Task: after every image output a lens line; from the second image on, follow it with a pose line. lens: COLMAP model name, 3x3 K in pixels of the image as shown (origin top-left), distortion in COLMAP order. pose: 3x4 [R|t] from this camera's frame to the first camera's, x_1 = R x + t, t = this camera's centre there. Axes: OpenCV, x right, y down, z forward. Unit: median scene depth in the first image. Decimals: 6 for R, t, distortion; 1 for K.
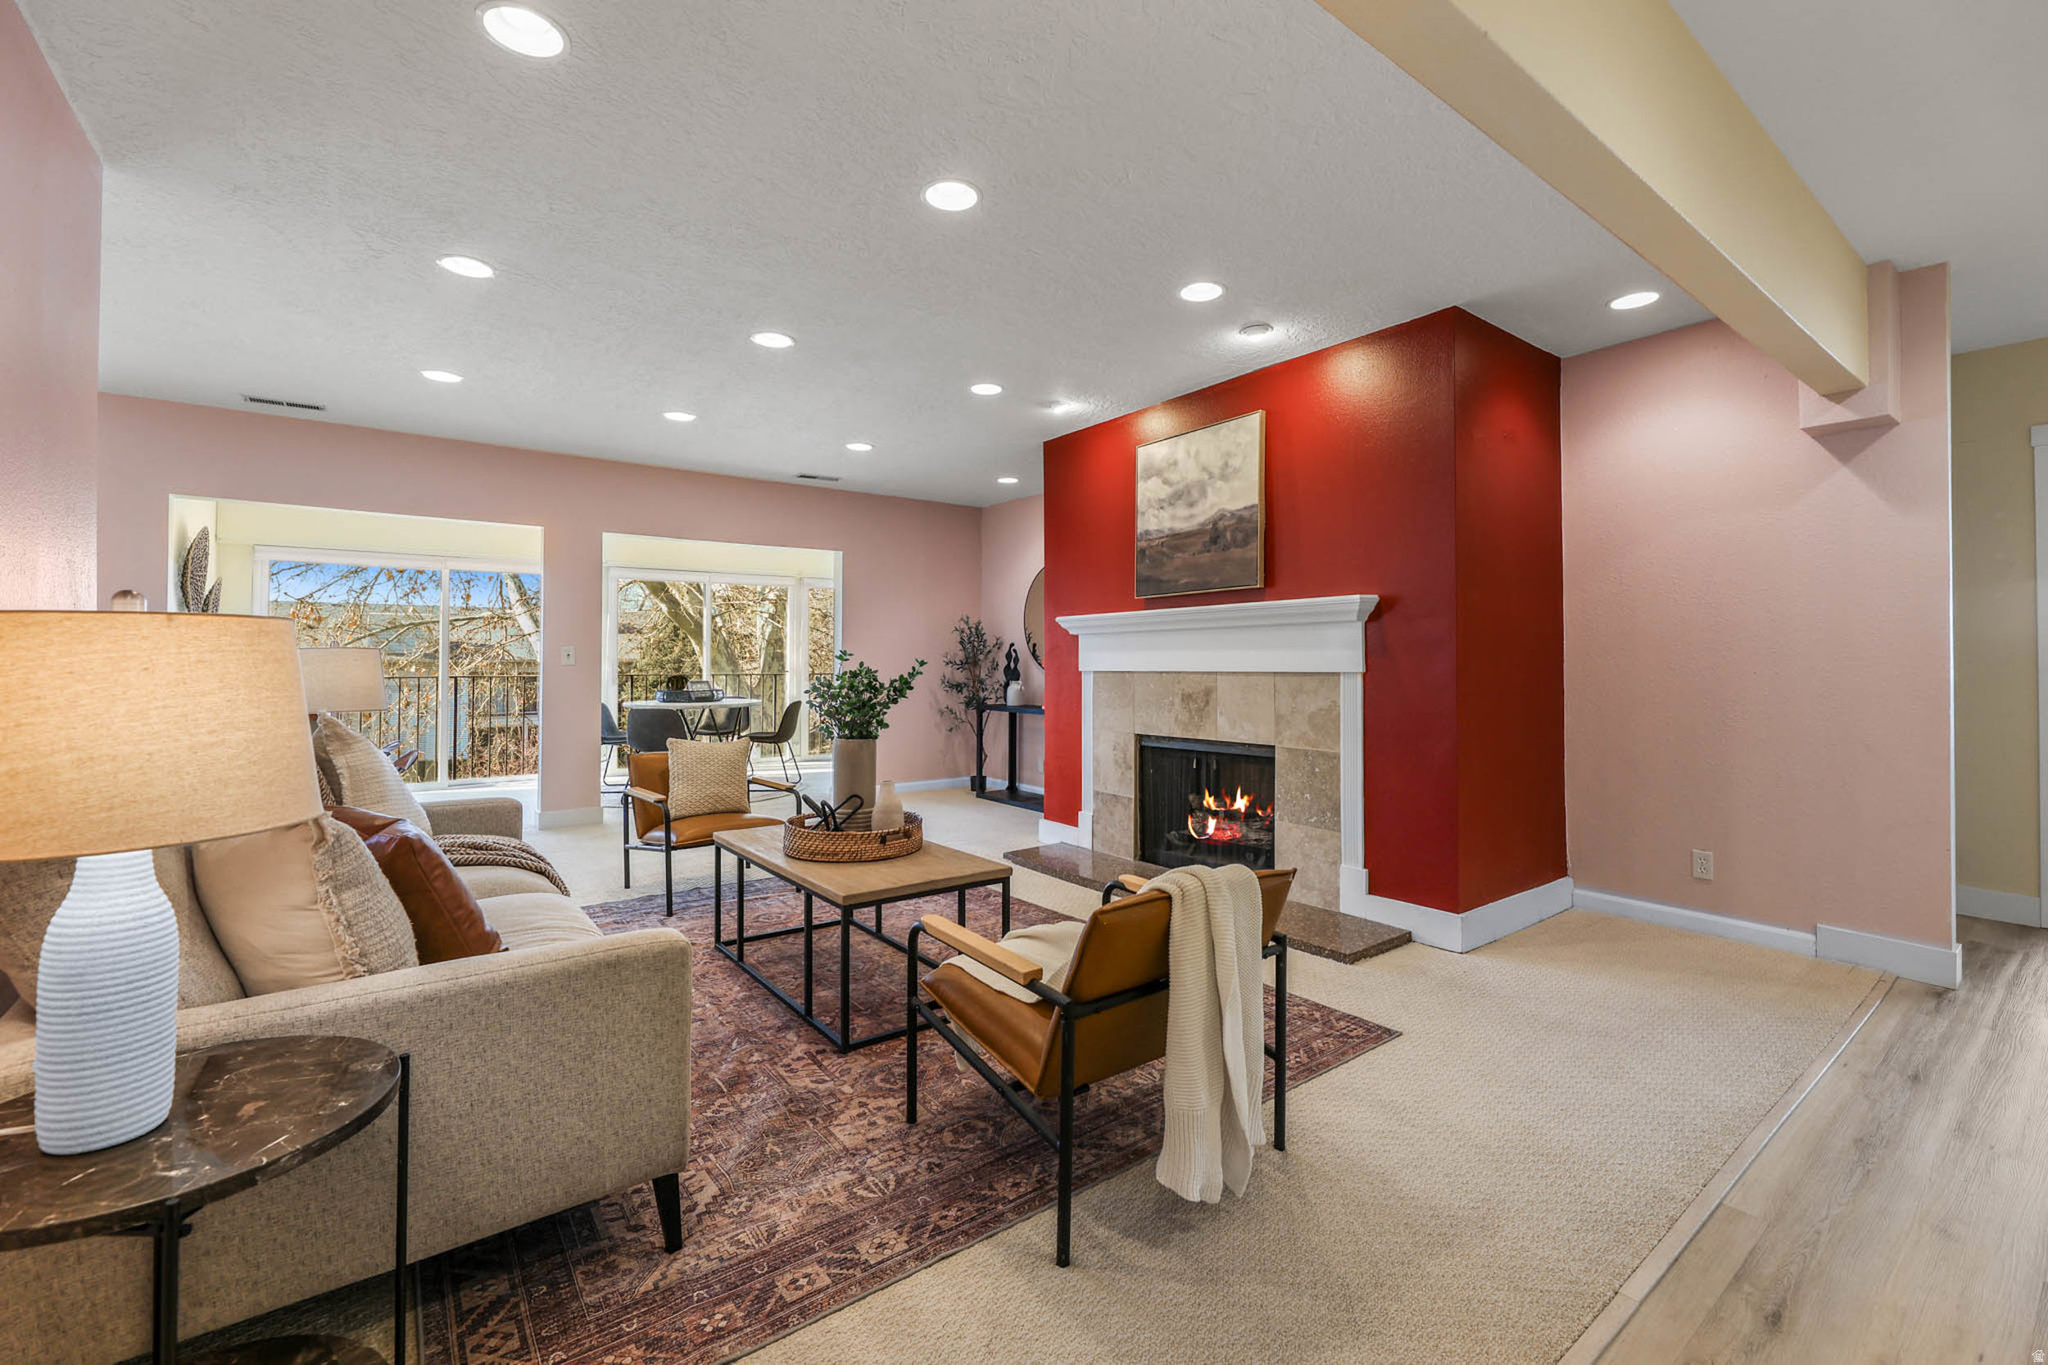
lens RADIAL K [[853.9, 0, 1036.4], [0, 853.9, 636.7], [0, 0, 1]] dist [0.003764, -0.002265]
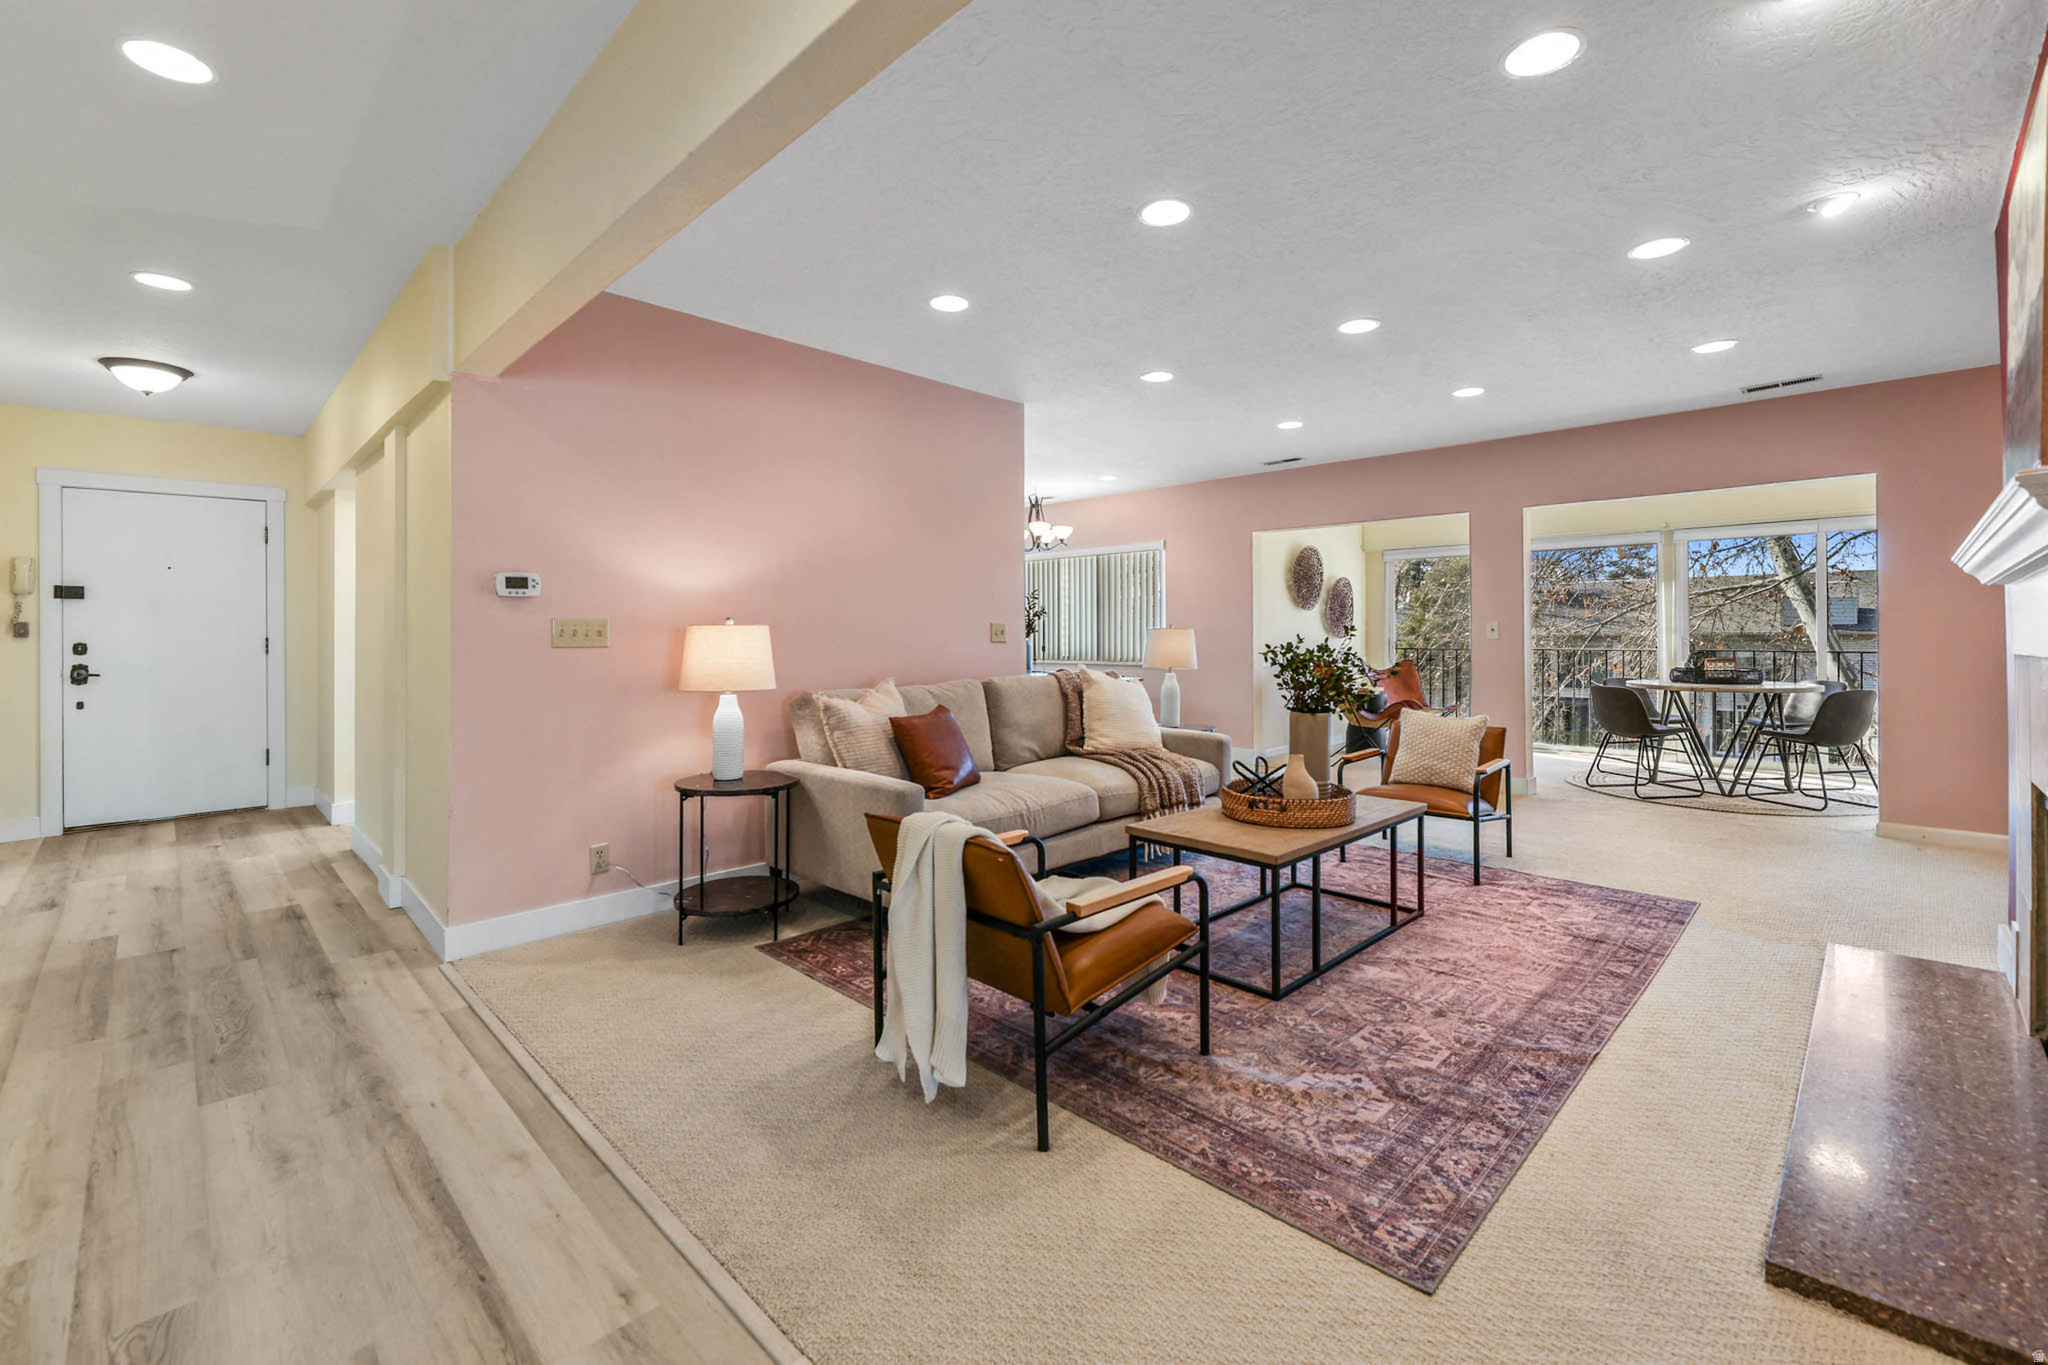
lens RADIAL K [[853.9, 0, 1070.5], [0, 853.9, 629.6], [0, 0, 1]] dist [0.003764, -0.002265]
pose [[0.160556, -0.000193, -0.987027, 0.578608], [0.019372, 0.999808, 0.002956, 0.012563], [0.986837, -0.019596, 0.160529, 0.421088]]
